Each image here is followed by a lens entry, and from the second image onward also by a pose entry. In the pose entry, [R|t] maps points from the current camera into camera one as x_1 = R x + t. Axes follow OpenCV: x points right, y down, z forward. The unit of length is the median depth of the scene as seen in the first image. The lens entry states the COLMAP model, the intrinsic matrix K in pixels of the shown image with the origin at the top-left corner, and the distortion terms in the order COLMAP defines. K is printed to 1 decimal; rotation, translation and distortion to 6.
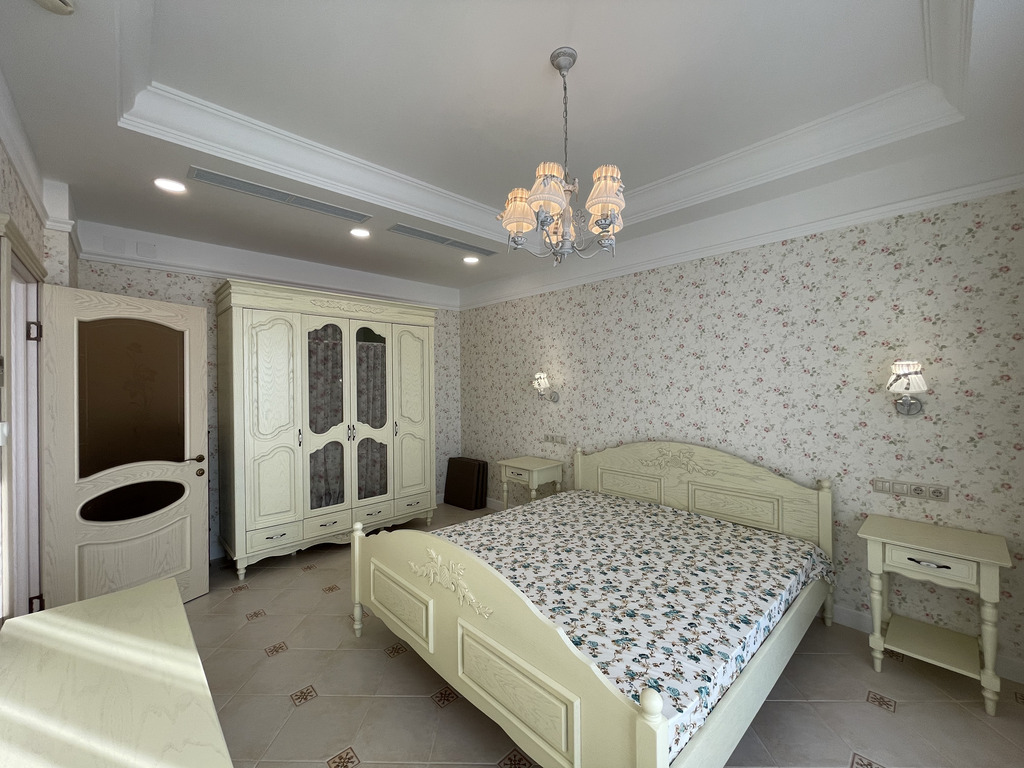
lens RADIAL K [[412.4, 0, 514.9], [0, 412.4, 387.0], [0, 0, 1]] dist [-0.003362, 0.000390]
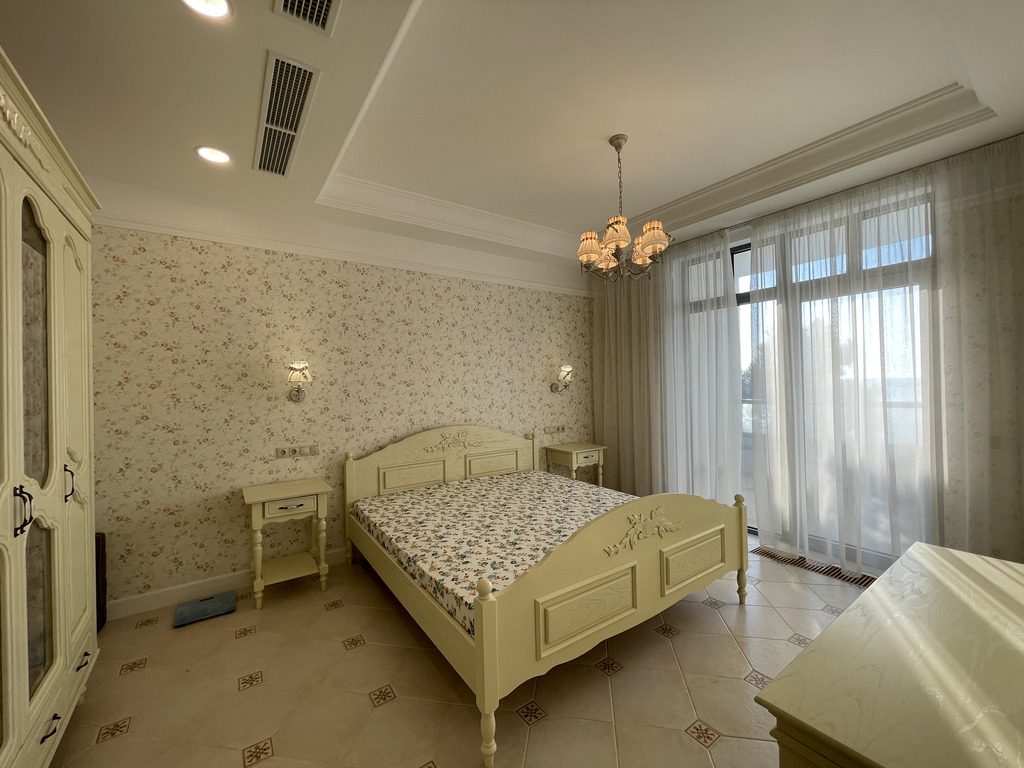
lens RADIAL K [[412.4, 0, 512.4], [0, 412.4, 383.6], [0, 0, 1]] dist [-0.003362, 0.000390]
pose [[0.143950, 0.005355, 0.989571, -0.697668], [0.028001, 0.999563, -0.009482, 0.025379], [-0.989189, 0.029074, 0.143737, 0.600381]]
